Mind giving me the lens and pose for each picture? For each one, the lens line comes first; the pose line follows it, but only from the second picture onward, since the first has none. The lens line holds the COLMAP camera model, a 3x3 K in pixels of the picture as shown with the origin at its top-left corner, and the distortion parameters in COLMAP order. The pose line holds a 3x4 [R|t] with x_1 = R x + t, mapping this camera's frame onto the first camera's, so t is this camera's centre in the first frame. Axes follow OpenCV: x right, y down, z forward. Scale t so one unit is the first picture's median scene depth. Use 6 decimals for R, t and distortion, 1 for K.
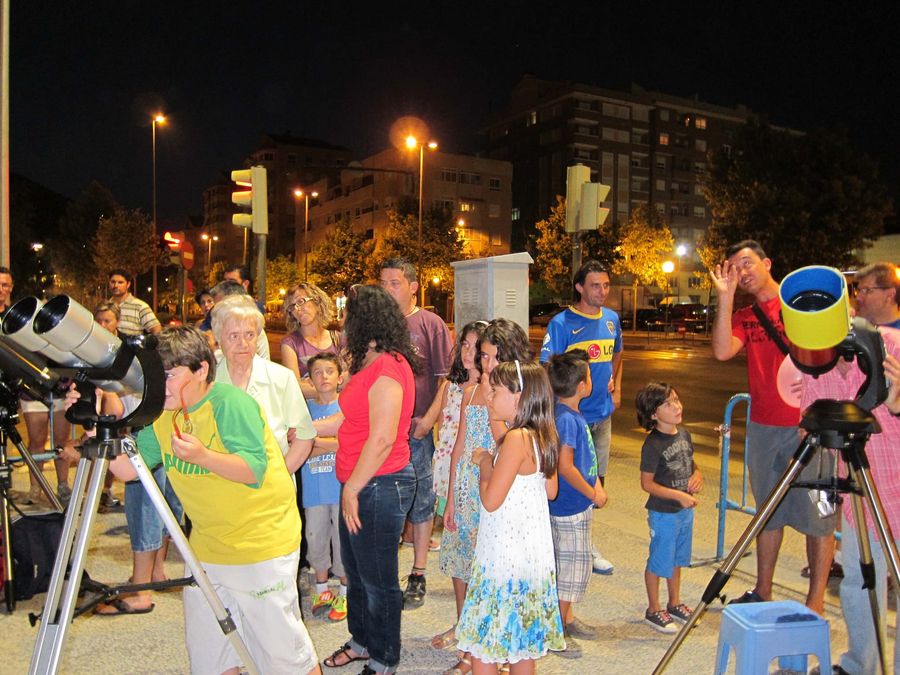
lens RADIAL K [[752.9, 0, 452.7], [0, 752.9, 338.6], [0, 0, 1]] dist [-0.057166, 0.022883]
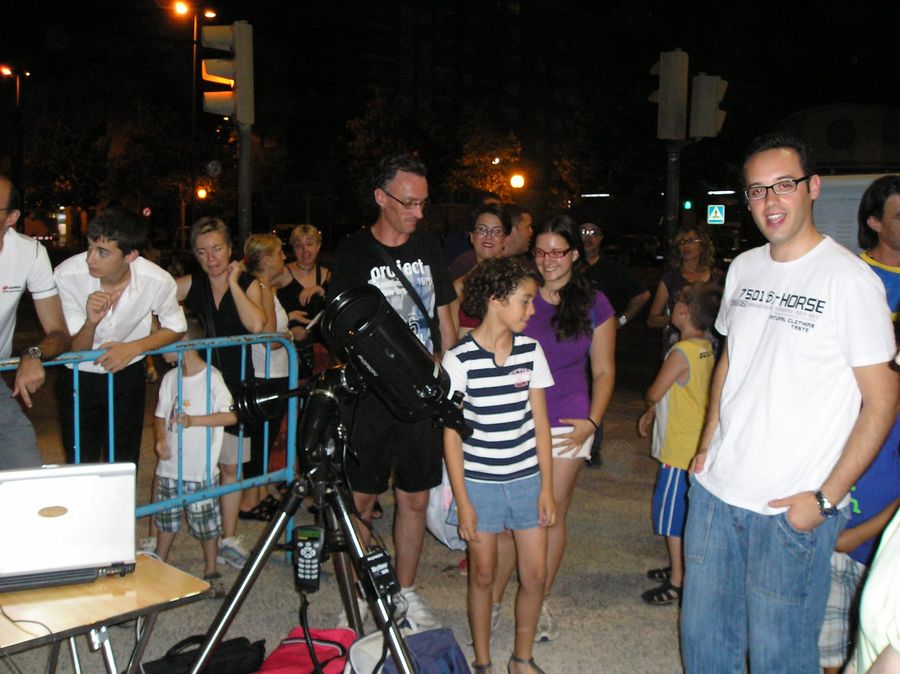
lens RADIAL K [[936.1, 0, 451.4], [0, 936.1, 333.2], [0, 0, 1]] dist [-0.141363, 0.108878]
pose [[0.960082, -0.022037, 0.278851, -0.065802], [0.002106, 0.997433, 0.071575, -0.002766], [-0.279712, -0.068130, 0.957663, 0.032314]]
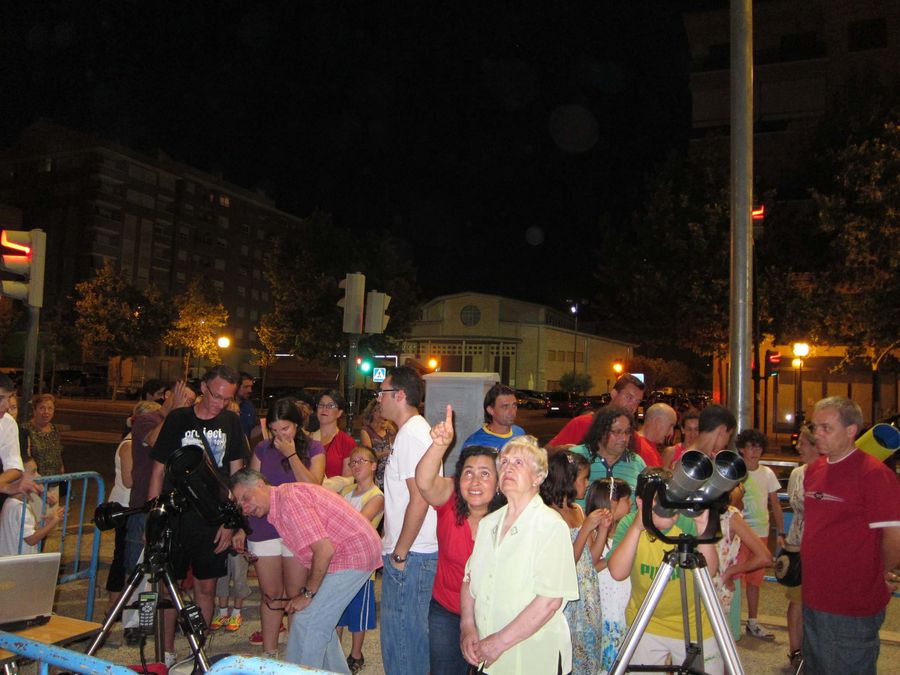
lens RADIAL K [[752.2, 0, 451.6], [0, 752.2, 336.8], [0, 0, 1]] dist [-0.052223, 0.016653]
pose [[0.790950, 0.070691, 0.607783, -0.082428], [-0.012610, 0.994976, -0.099315, -0.005641], [-0.611751, 0.070889, 0.787868, 0.007776]]
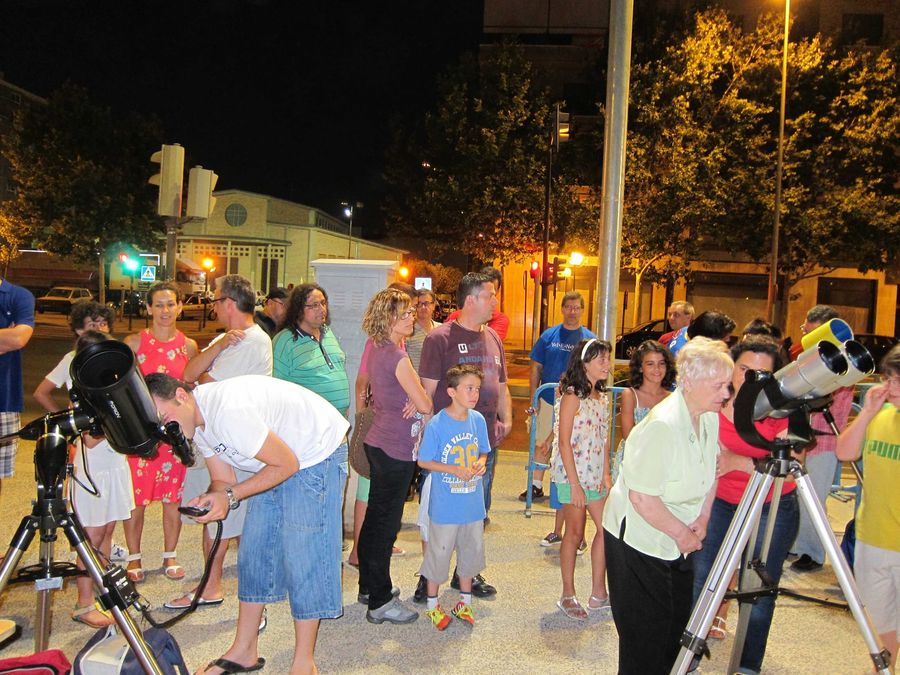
lens RADIAL K [[750.5, 0, 450.0], [0, 750.5, 337.5], [0, 0, 1]] dist [-0.050522, 0.010481]
pose [[0.563860, -0.008557, 0.825826, -0.085337], [-0.017645, 0.999593, 0.022406, -0.003494], [-0.825682, -0.027205, 0.563480, 0.038224]]
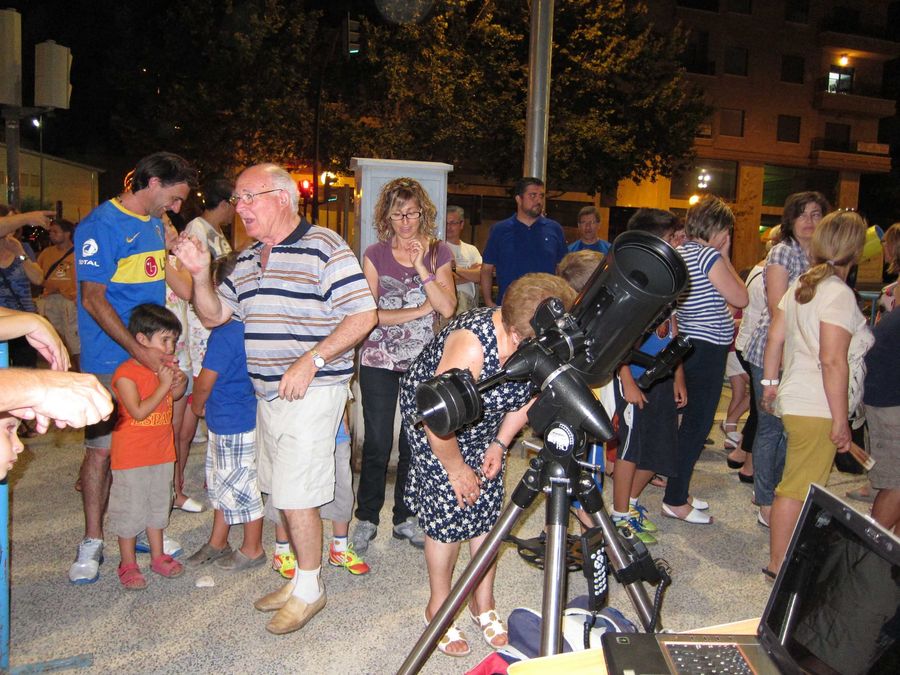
lens RADIAL K [[752.2, 0, 451.6], [0, 752.2, 336.8], [0, 0, 1]] dist [-0.052223, 0.016653]
pose [[0.202381, -0.114104, 0.972637, -0.097594], [-0.003520, 0.993098, 0.117237, -0.000773], [-0.979301, -0.027150, 0.200582, 0.090359]]
